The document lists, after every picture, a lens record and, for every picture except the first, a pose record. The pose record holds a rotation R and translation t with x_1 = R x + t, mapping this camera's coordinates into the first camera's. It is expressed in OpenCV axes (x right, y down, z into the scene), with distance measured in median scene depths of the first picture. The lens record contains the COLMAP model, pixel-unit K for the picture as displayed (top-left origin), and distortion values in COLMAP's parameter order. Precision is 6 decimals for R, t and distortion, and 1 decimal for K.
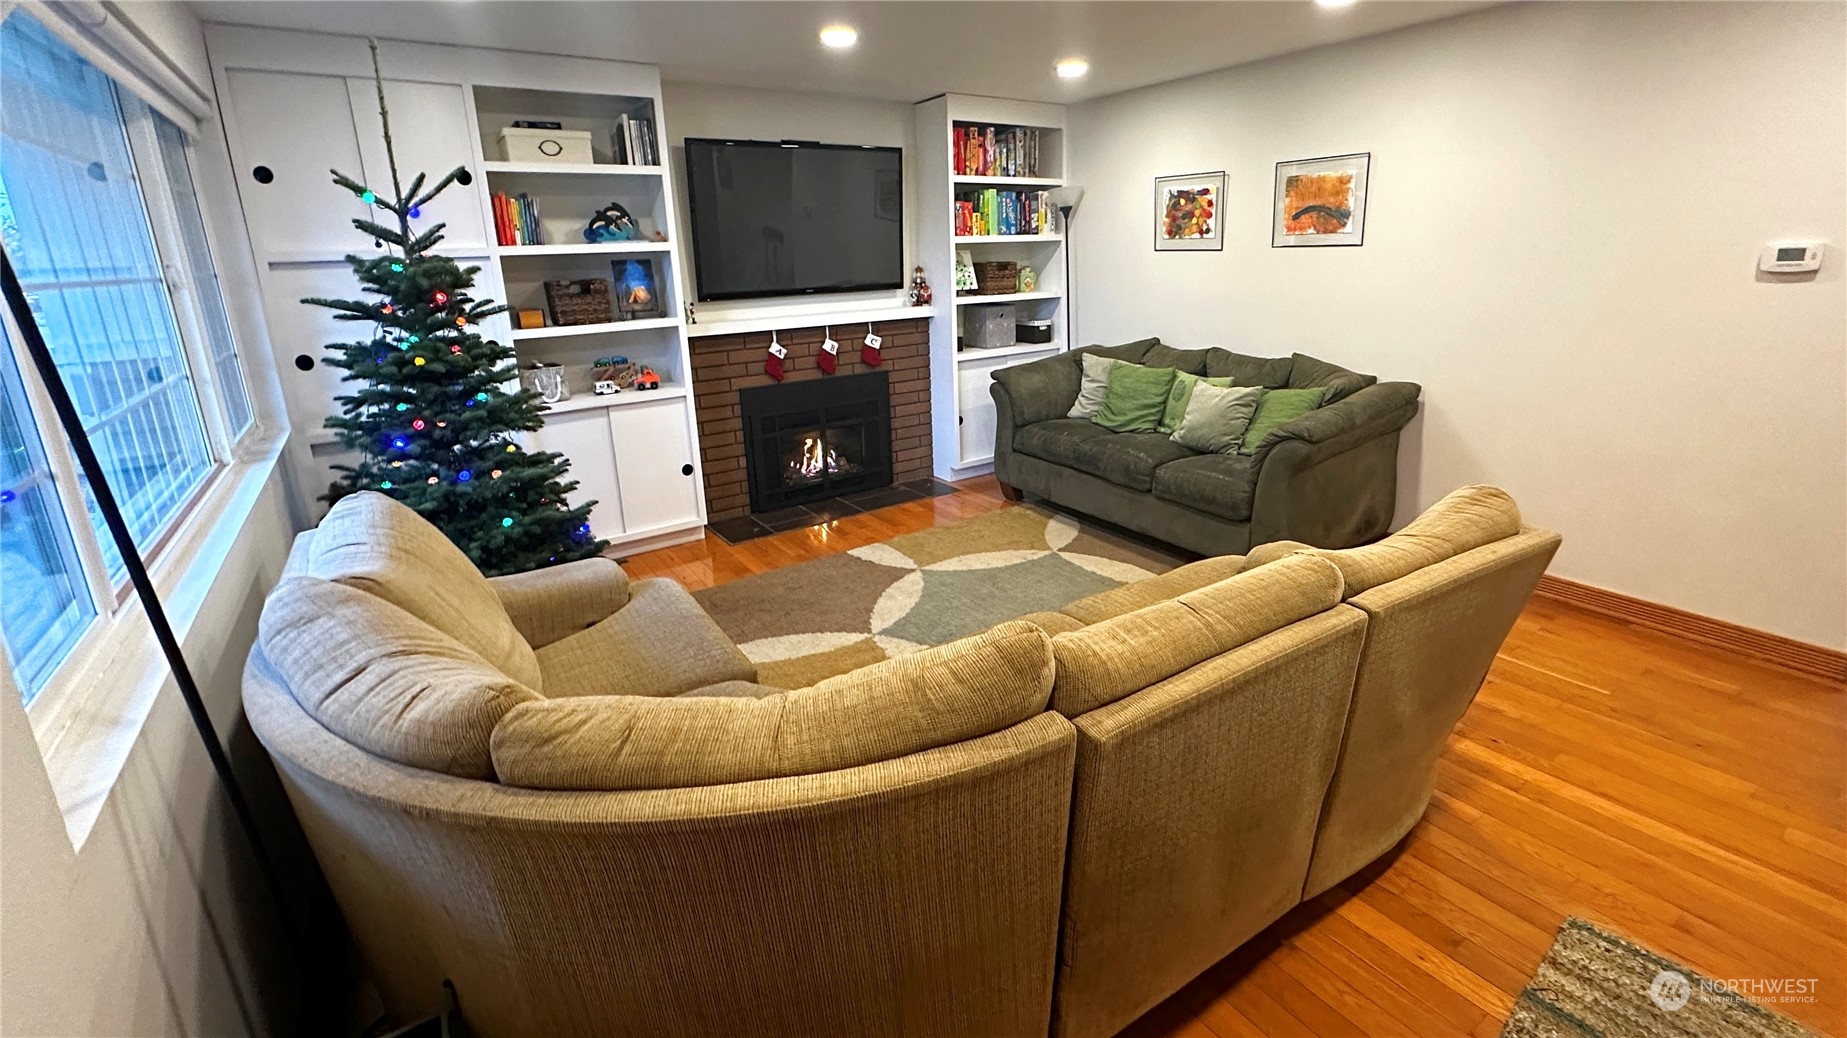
lens RADIAL K [[885.0, 0, 923.5], [0, 885.0, 519.0], [0, 0, 1]] dist [-0.001472, -0.000017]
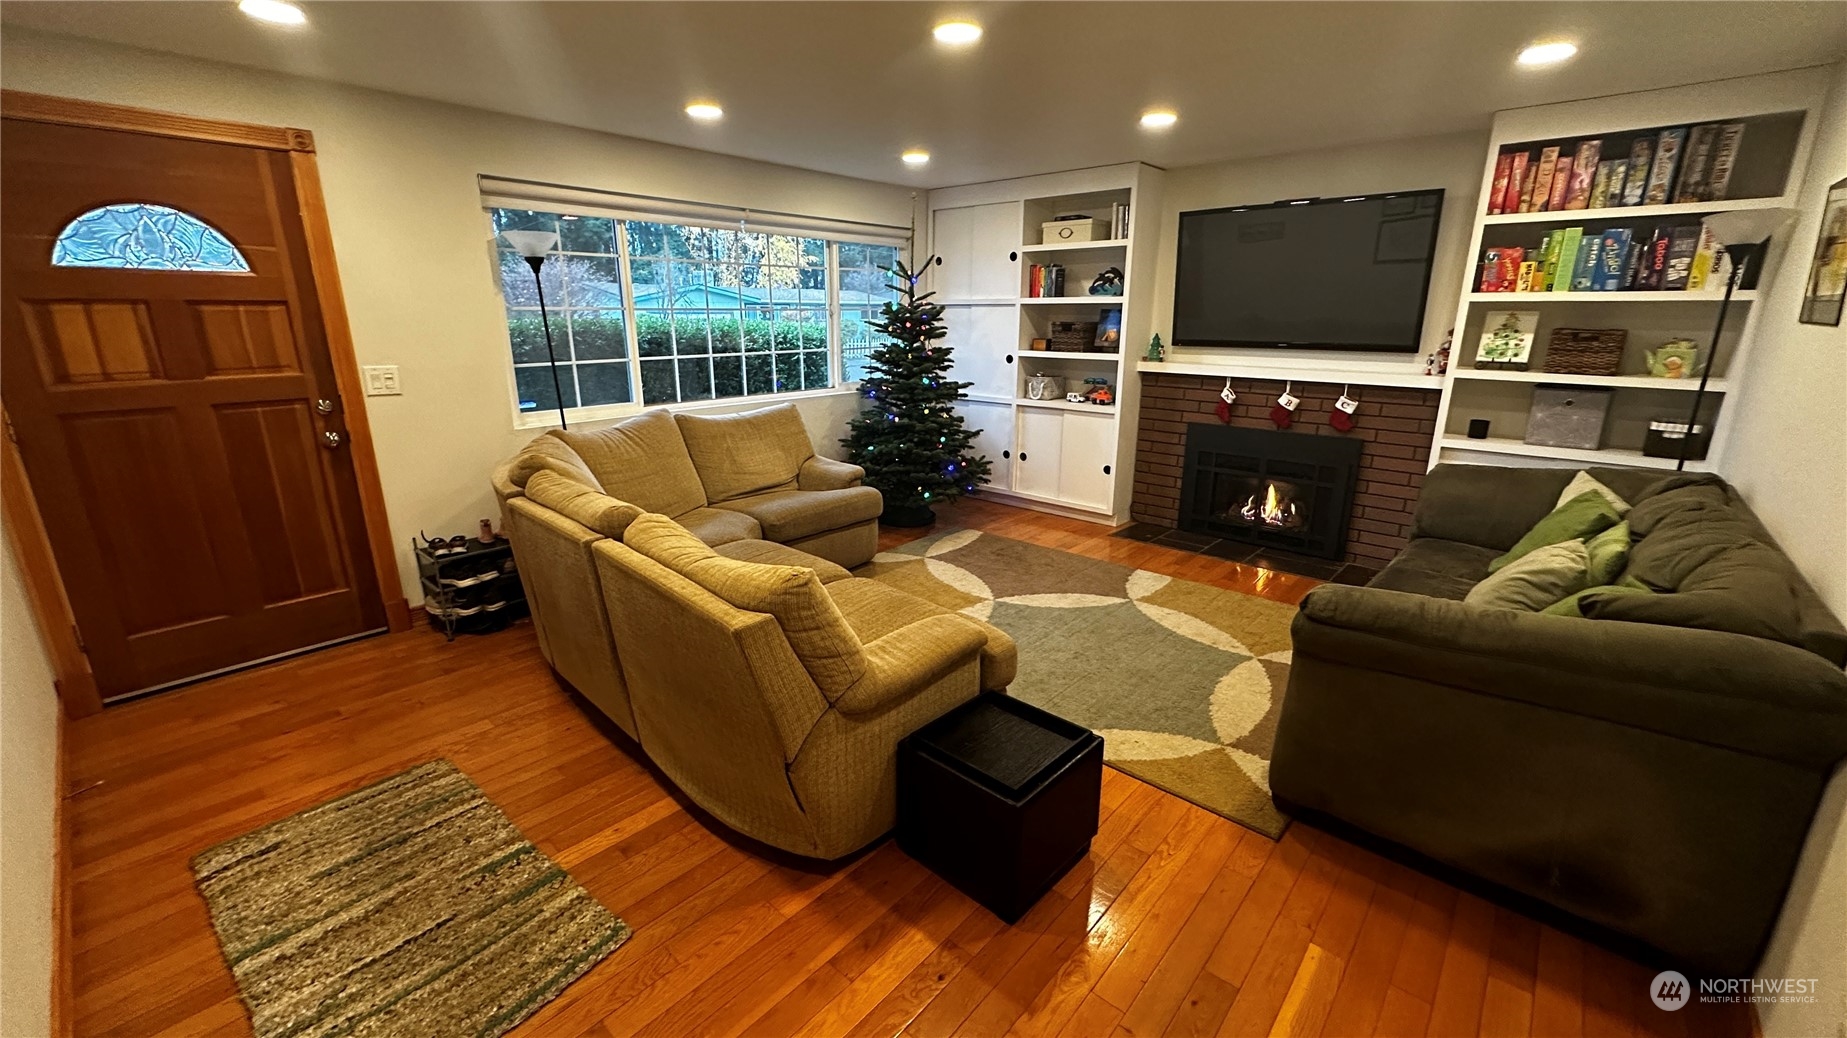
lens RADIAL K [[734.3, 0, 923.5], [0, 734.3, 519.0], [0, 0, 1]] dist [0.009180, -0.000248]
pose [[0.196400, 0.298462, -0.933995, 0.697202], [-0.295351, 0.926314, 0.233902, -0.157531], [0.934984, 0.229918, 0.270079, 0.453585]]
